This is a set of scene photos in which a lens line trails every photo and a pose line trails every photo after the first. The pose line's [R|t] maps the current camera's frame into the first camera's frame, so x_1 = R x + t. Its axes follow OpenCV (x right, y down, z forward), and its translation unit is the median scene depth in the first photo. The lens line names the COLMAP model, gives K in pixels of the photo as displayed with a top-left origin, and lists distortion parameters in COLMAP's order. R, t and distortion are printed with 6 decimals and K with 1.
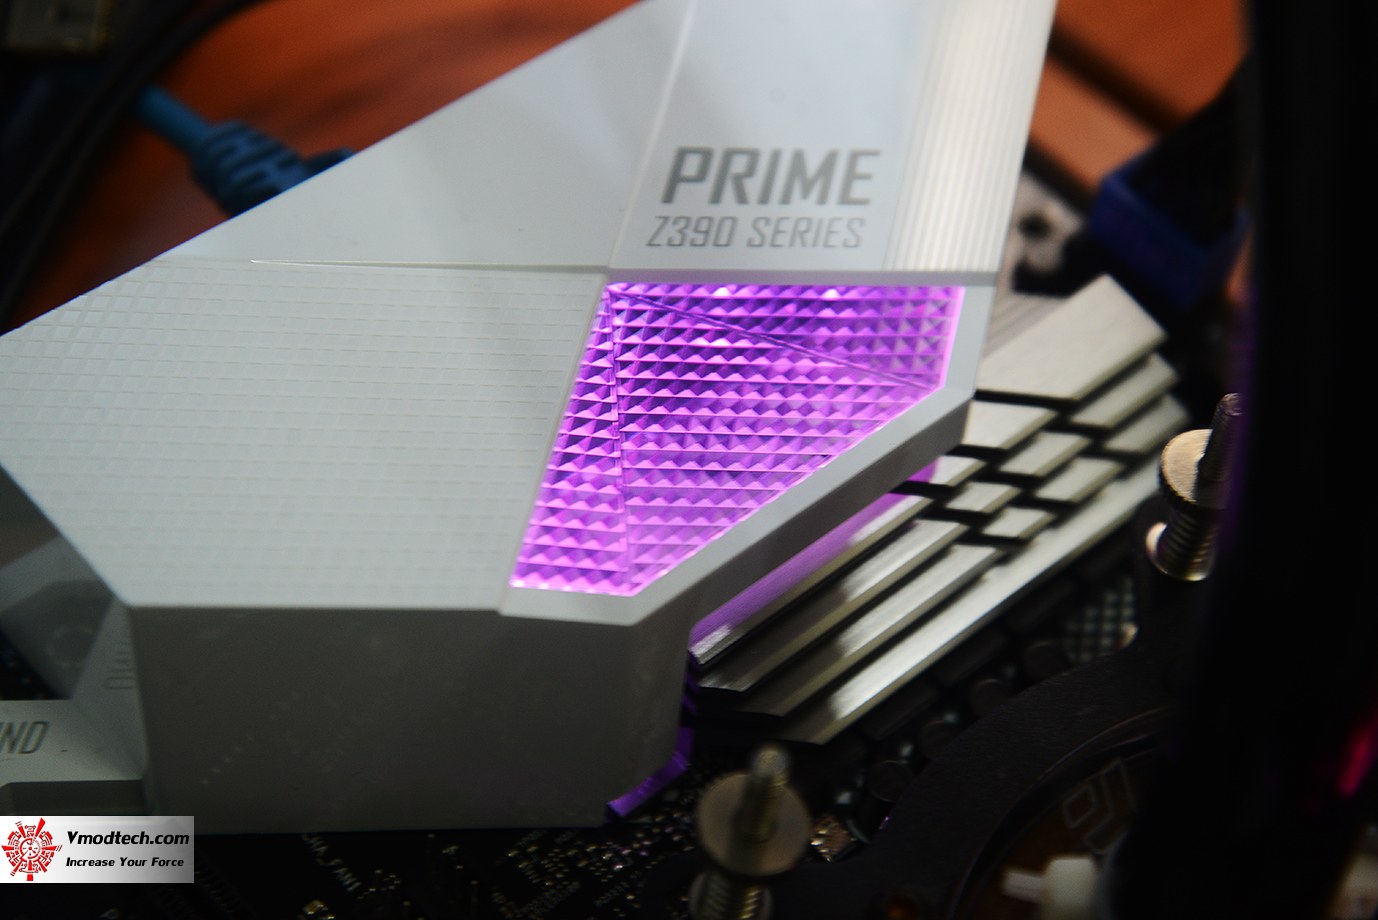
lens RADIAL K [[2694.0, 0, 689.0], [0, 2694.0, 460.0], [0, 0, 1]] dist [0.310751, 0.046522]
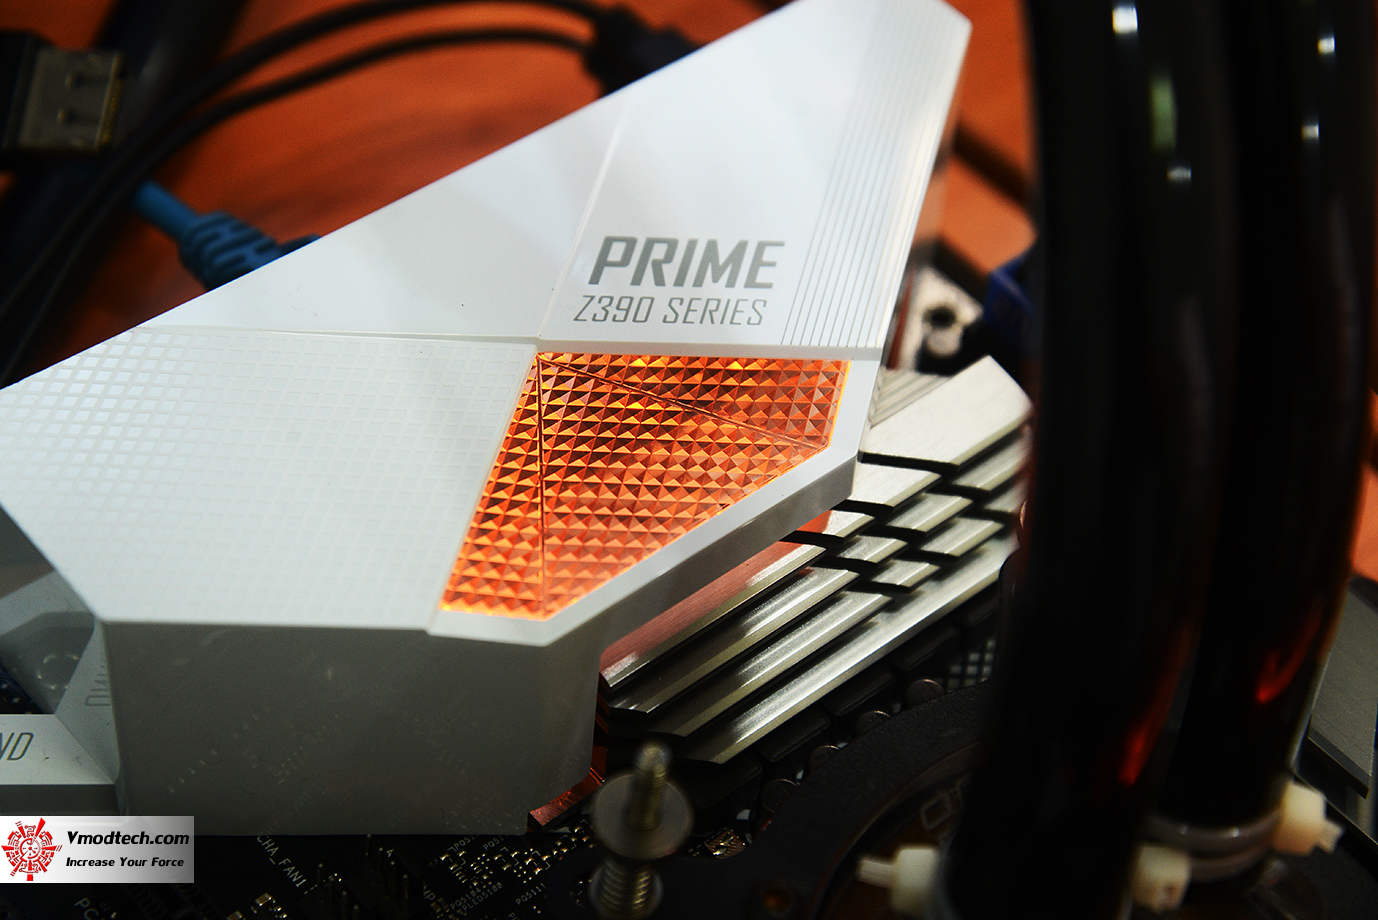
lens RADIAL K [[2694.0, 0, 689.0], [0, 2694.0, 460.0], [0, 0, 1]] dist [0.310751, 0.046522]
pose [[0.999857, 0.013037, -0.010750, 0.046397], [-0.013517, 0.998855, -0.045888, 0.030909], [0.010140, 0.046027, 0.998889, -0.131339]]
